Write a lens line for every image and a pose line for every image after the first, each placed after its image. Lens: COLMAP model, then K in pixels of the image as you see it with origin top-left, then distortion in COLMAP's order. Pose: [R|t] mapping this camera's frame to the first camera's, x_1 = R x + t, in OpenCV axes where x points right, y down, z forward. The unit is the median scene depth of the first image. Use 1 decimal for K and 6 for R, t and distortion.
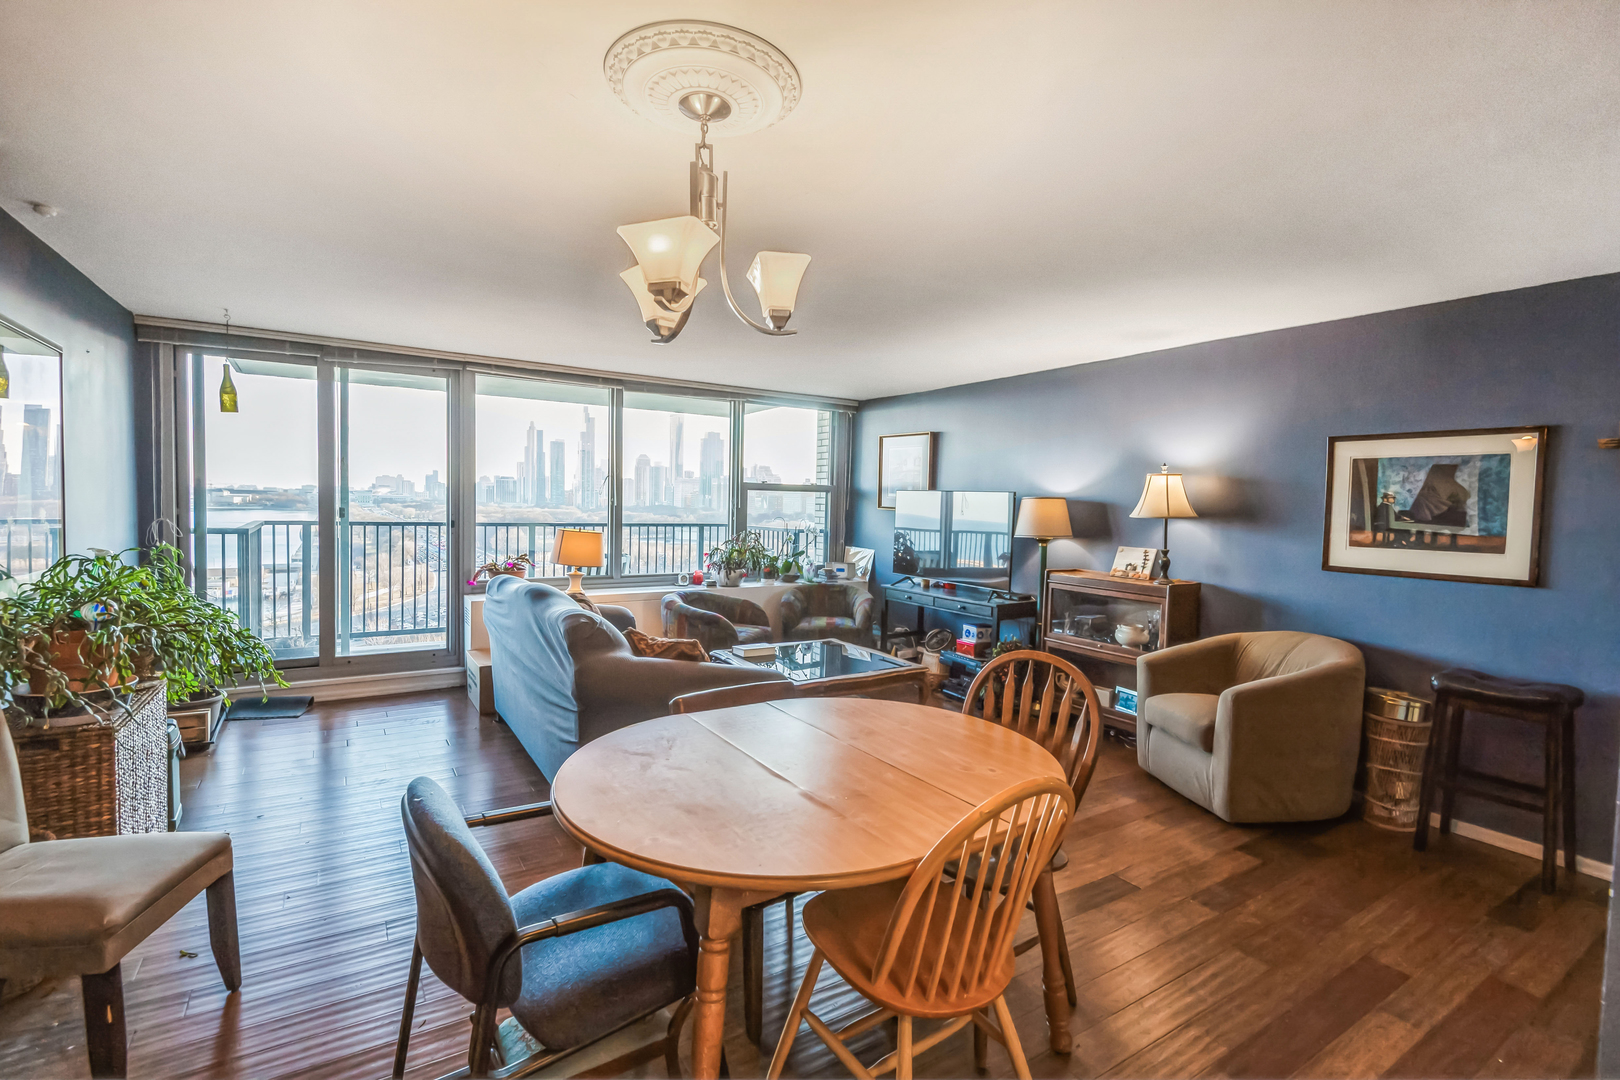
lens RADIAL K [[742.7, 0, 815.5], [0, 742.7, 539.3], [0, 0, 1]] dist [0.019455, -0.000064]
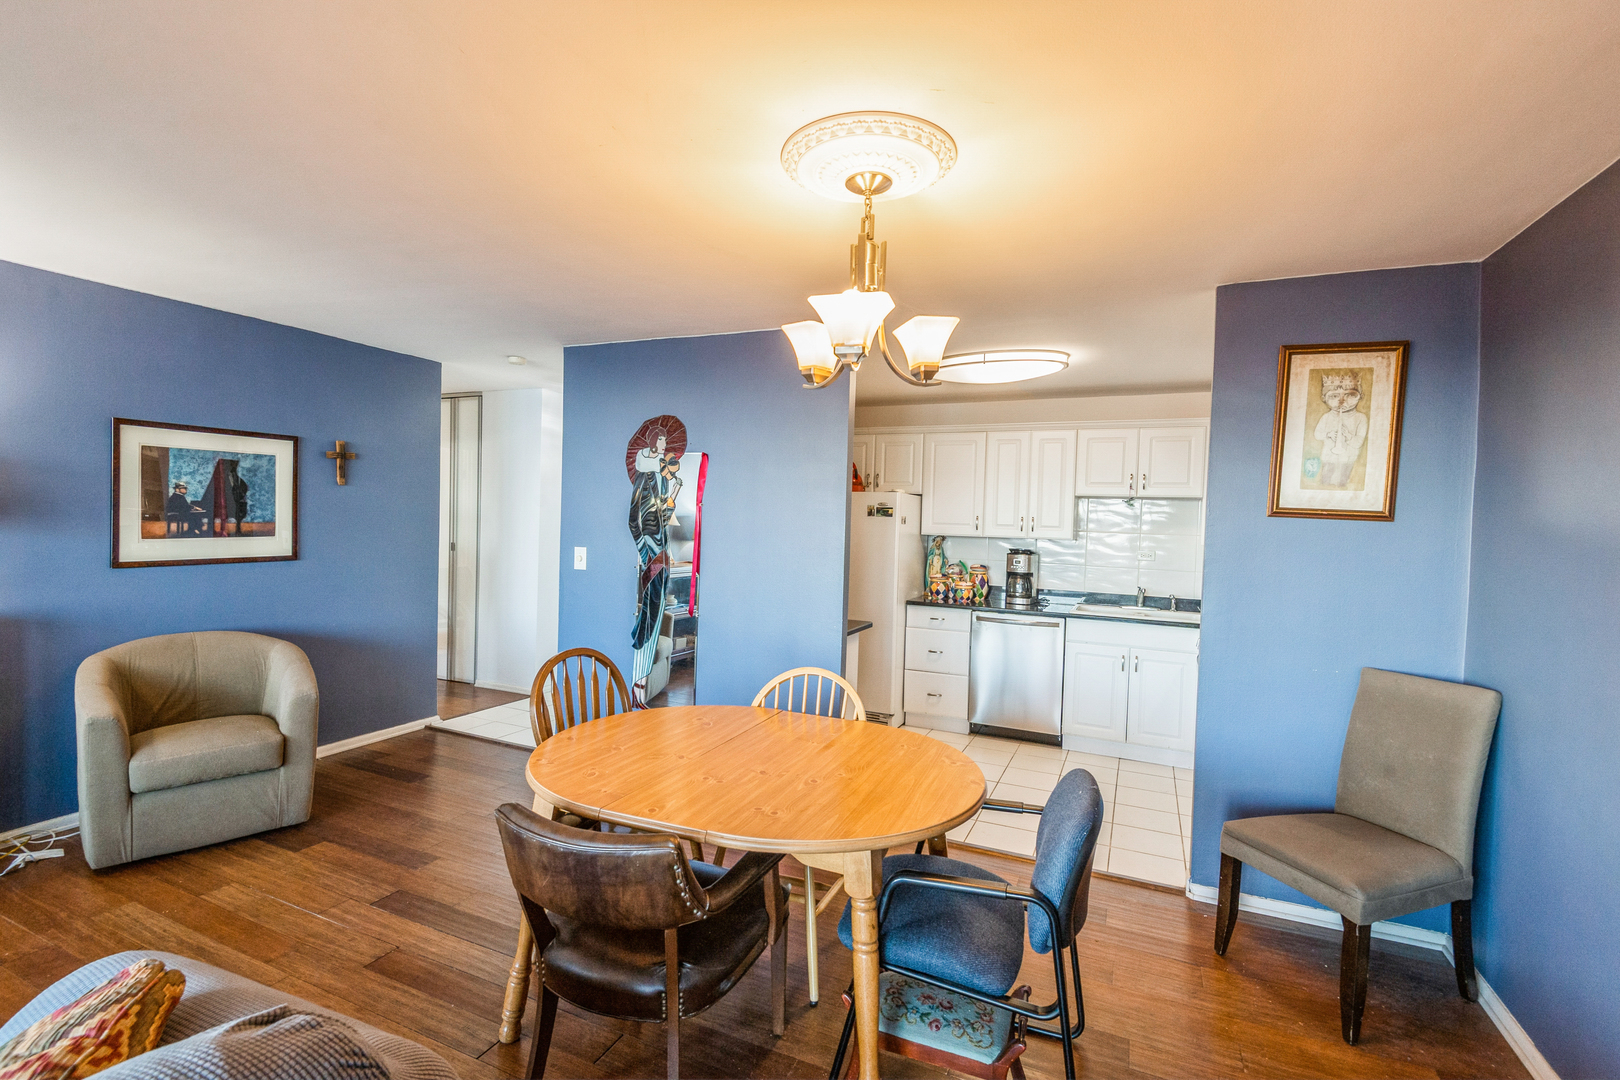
lens RADIAL K [[735.7, 0, 808.0], [0, 735.7, 538.8], [0, 0, 1]] dist [0.039877, -0.025247]
pose [[-0.539589, -0.071699, 0.838870, -0.543224], [-0.002987, 0.996524, 0.083253, -0.074895], [-0.841923, 0.042417, -0.537928, 0.848792]]
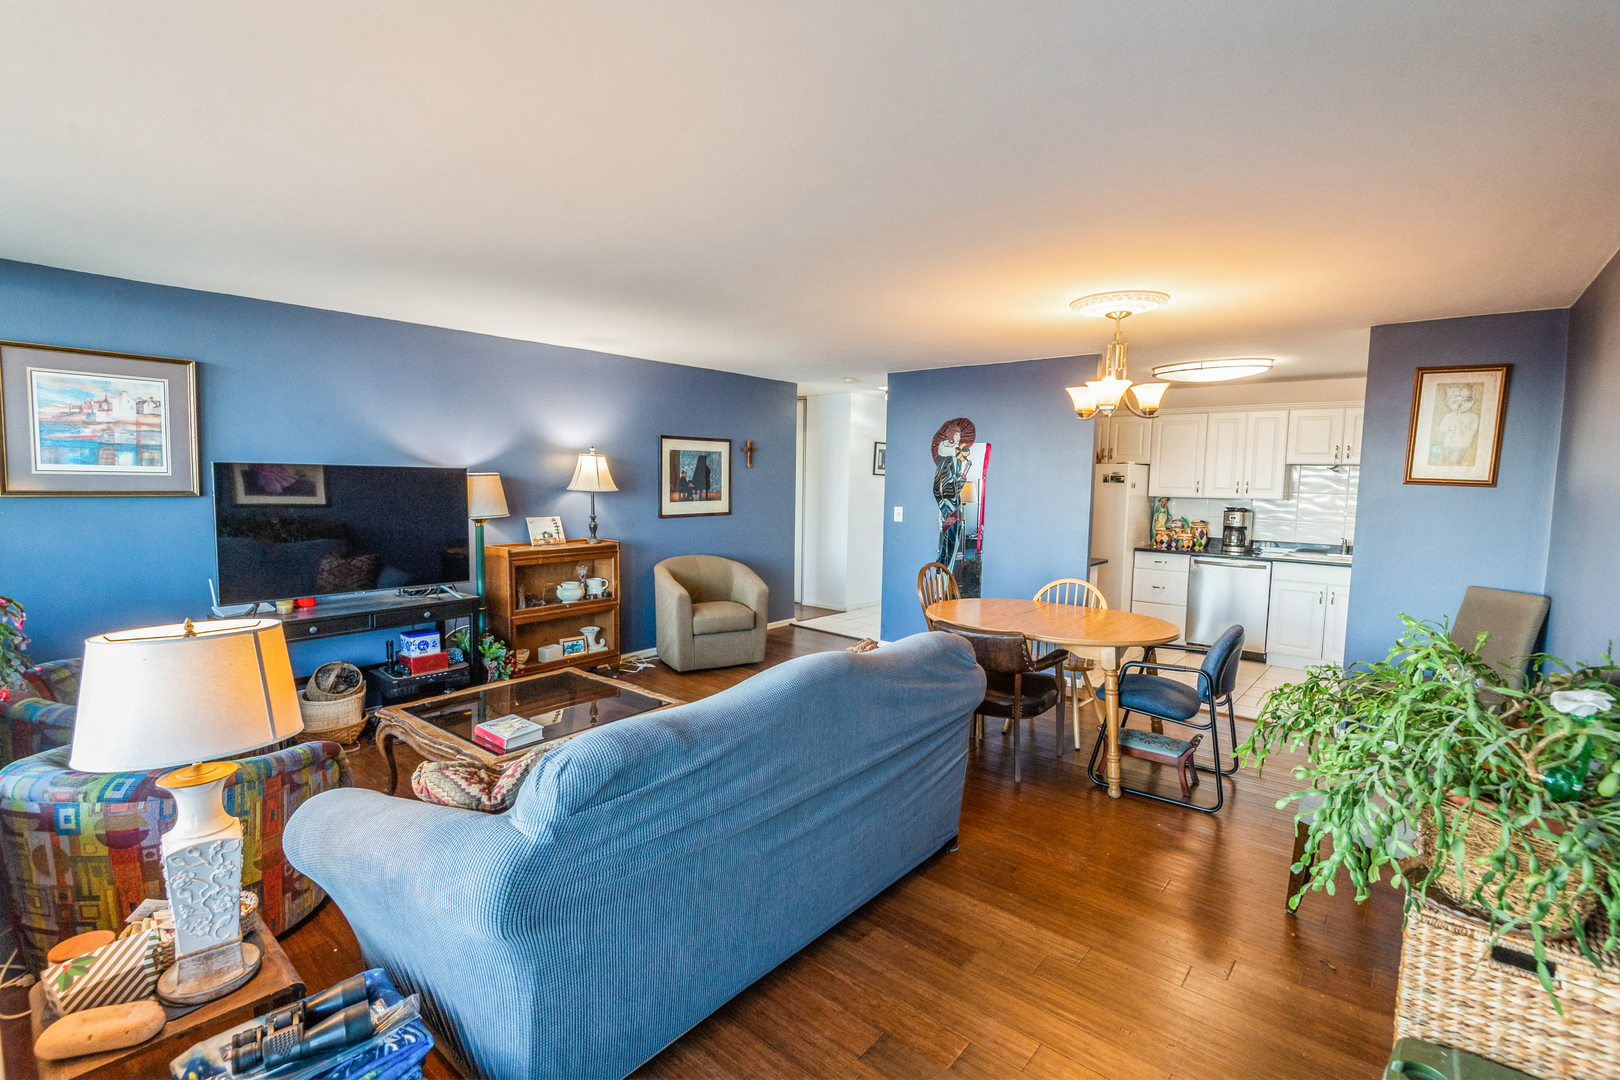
lens RADIAL K [[735.2, 0, 802.6], [0, 735.2, 536.7], [0, 0, 1]] dist [0.040985, -0.032515]
pose [[-0.279418, -0.117837, 0.952911, -0.998358], [0.025235, 0.991197, 0.129971, -0.127452], [-0.959838, 0.060363, -0.273985, 1.238205]]
